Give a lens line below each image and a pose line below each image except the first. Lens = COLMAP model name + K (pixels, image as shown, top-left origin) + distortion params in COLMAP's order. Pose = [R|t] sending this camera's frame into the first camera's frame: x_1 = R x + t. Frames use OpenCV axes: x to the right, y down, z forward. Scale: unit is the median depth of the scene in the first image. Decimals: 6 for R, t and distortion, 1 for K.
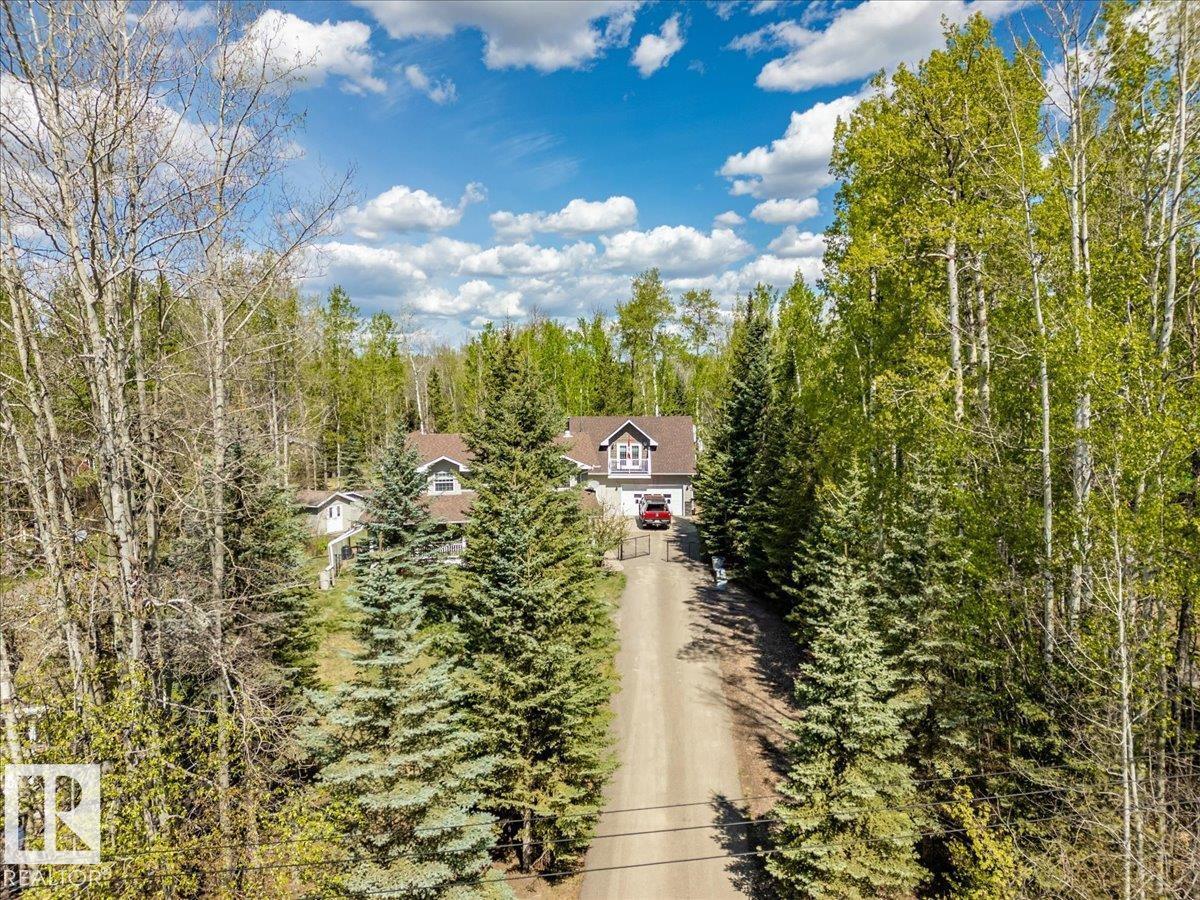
lens RADIAL K [[859.6, 0, 592.6], [0, 859.6, 451.3], [0, 0, 1]] dist [0.079624, -0.055230]
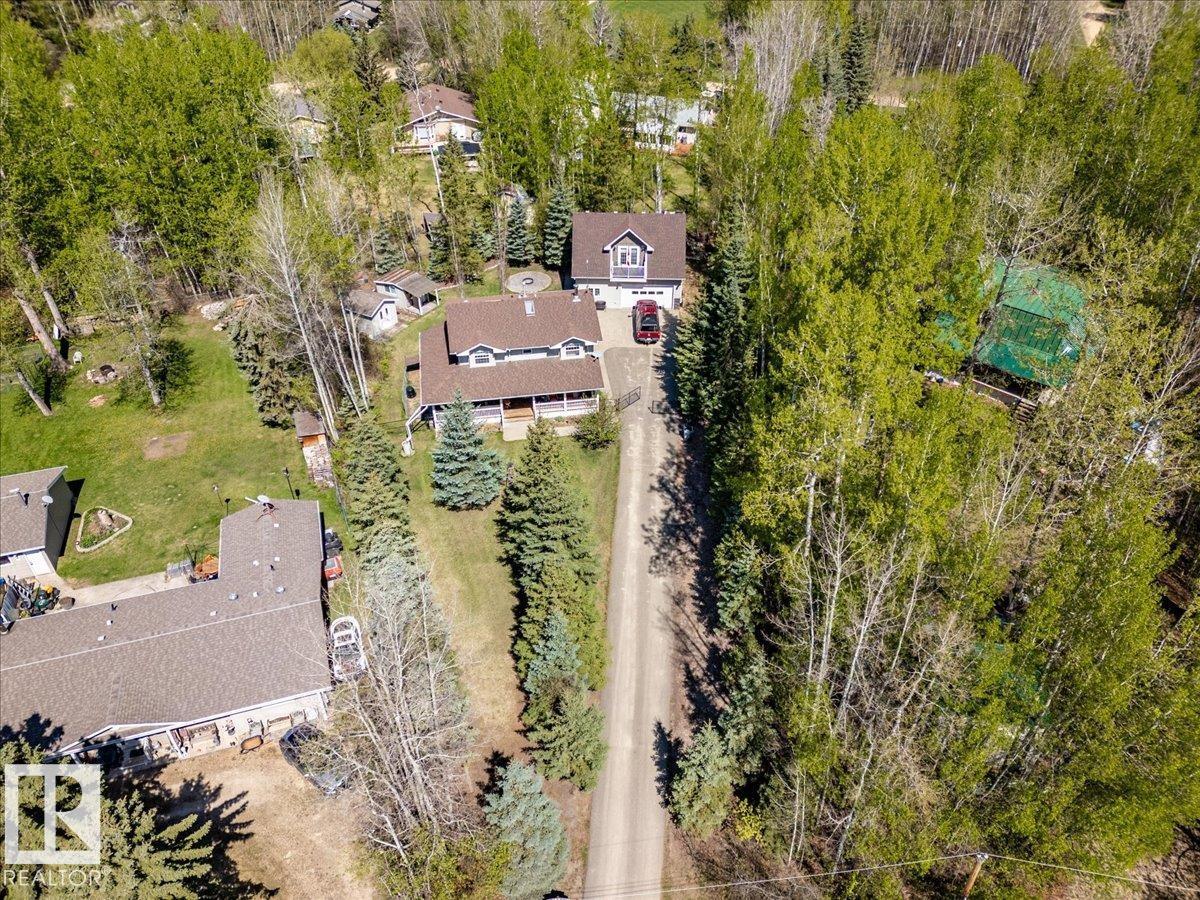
lens RADIAL K [[859.6, 0, 606.3], [0, 859.6, 452.4], [0, 0, 1]] dist [0.079624, -0.055230]
pose [[0.999929, 0.002053, 0.011732, -0.000773], [-0.008166, 0.835210, 0.549871, -0.466839], [-0.008669, -0.549927, 0.835167, -0.131098]]
